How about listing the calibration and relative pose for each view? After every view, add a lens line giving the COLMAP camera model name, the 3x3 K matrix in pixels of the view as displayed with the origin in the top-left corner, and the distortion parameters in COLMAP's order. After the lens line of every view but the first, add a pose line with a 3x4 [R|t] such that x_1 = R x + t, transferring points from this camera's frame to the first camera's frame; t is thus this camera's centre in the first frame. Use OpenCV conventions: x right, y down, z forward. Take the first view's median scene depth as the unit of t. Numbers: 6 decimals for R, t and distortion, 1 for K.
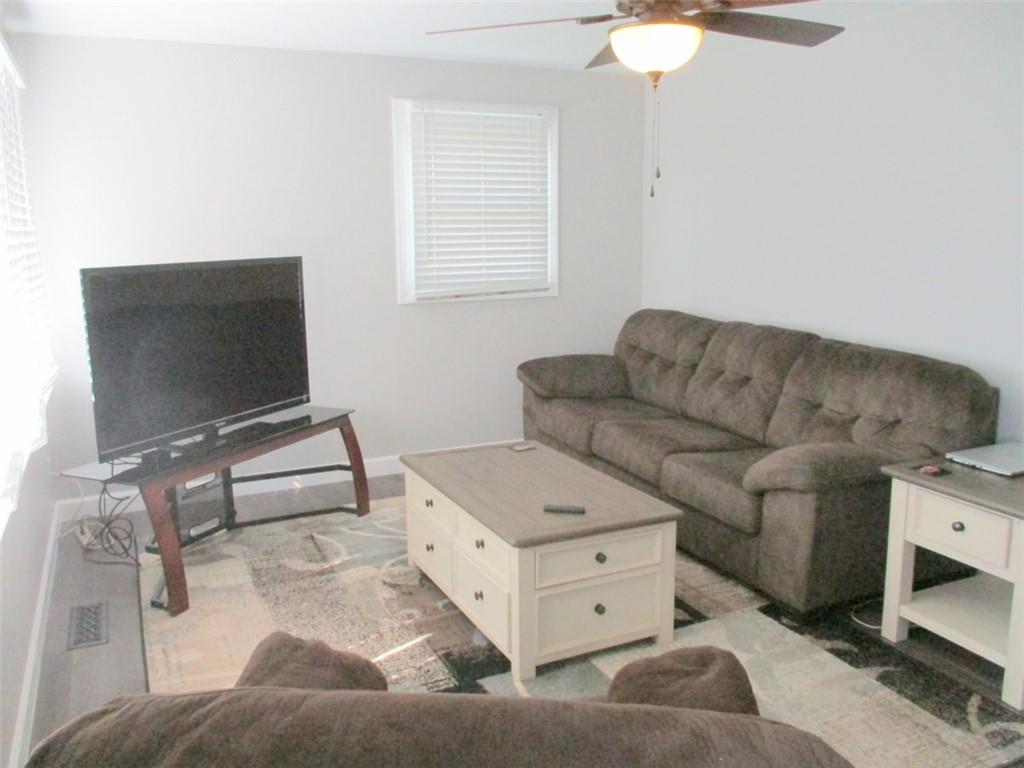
lens RADIAL K [[853.6, 0, 512.8], [0, 853.6, 364.8], [0, 0, 1]] dist [-0.031266, 0.005748]
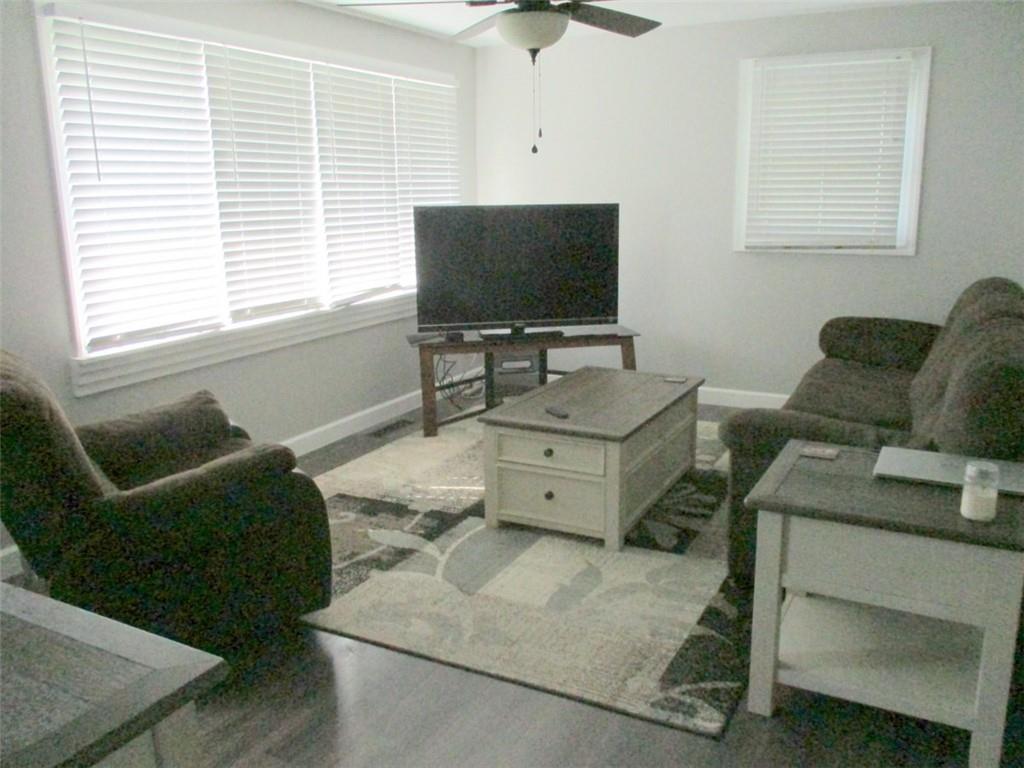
lens RADIAL K [[853.6, 0, 512.8], [0, 853.6, 364.8], [0, 0, 1]] dist [-0.031266, 0.005748]
pose [[0.601846, 0.166131, -0.781141, 0.642270], [-0.125050, 0.985662, 0.113280, -0.017967], [0.788761, 0.029504, 0.613992, 0.131174]]
